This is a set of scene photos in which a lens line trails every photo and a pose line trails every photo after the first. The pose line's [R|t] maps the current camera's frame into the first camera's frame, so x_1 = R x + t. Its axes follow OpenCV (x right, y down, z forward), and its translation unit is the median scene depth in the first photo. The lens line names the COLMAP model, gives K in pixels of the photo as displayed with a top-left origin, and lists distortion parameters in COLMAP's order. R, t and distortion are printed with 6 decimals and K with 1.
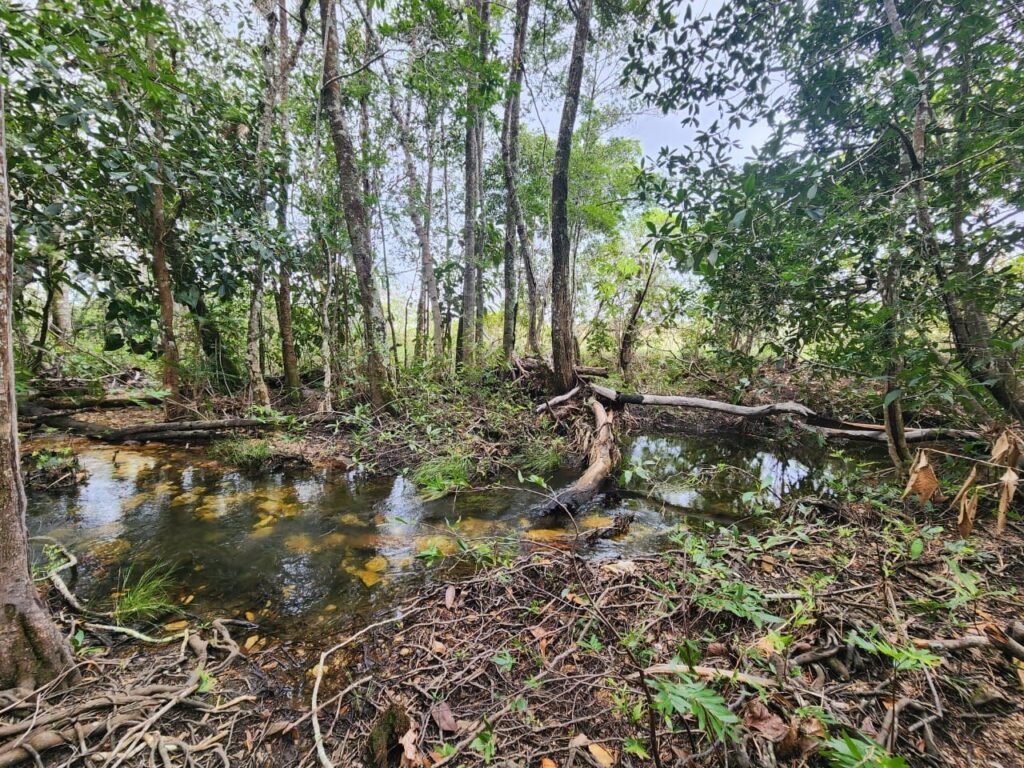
lens RADIAL K [[419.3, 0, 513.7], [0, 419.3, 383.3], [0, 0, 1]] dist [0.000832, -0.003130]
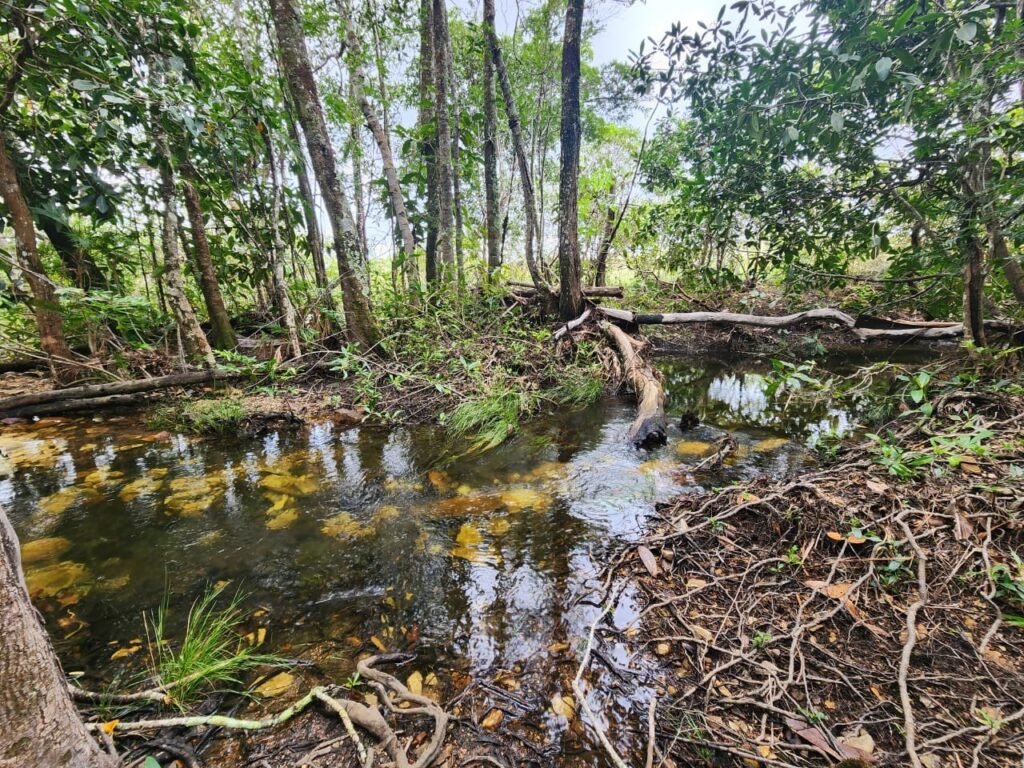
lens RADIAL K [[419.3, 0, 513.7], [0, 419.3, 383.3], [0, 0, 1]] dist [0.000832, -0.003130]
pose [[0.976998, -0.087998, 0.194243, -0.212819], [0.061443, 0.988421, 0.138742, 0.032748], [-0.204203, -0.123616, 0.971092, 0.152634]]
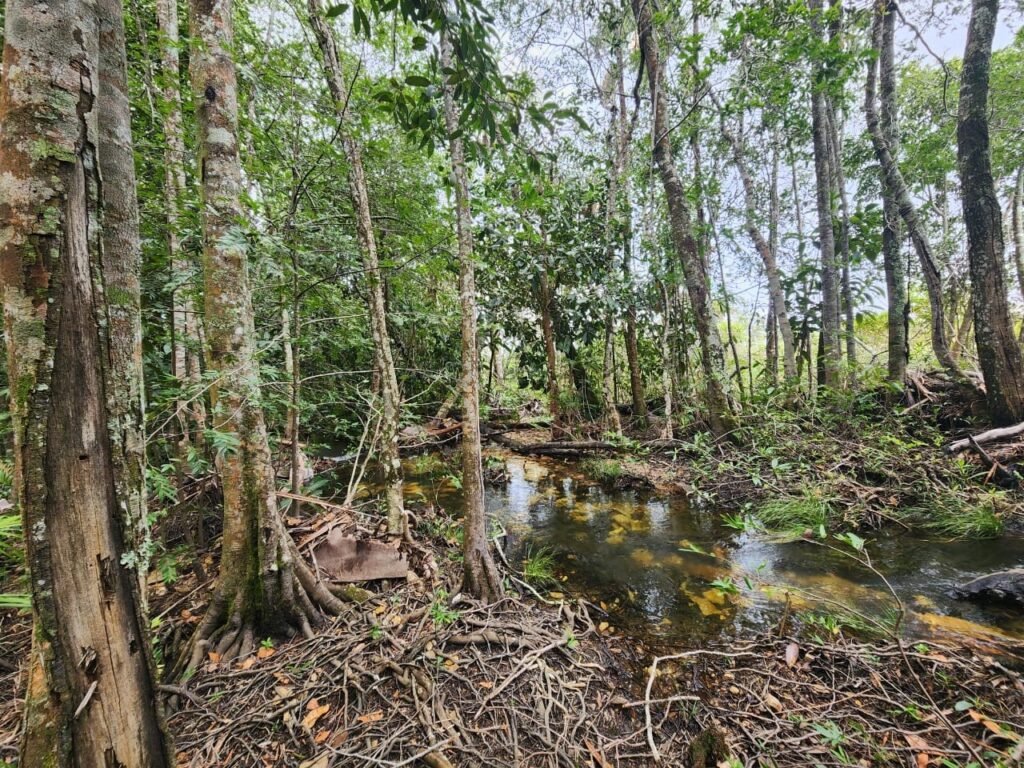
lens RADIAL K [[419.3, 0, 513.7], [0, 419.3, 383.3], [0, 0, 1]] dist [0.000832, -0.003130]
pose [[0.704434, -0.052334, -0.707838, 0.040934], [0.013535, 0.998087, -0.060323, -0.013337], [0.709641, 0.032912, 0.703794, -0.036346]]
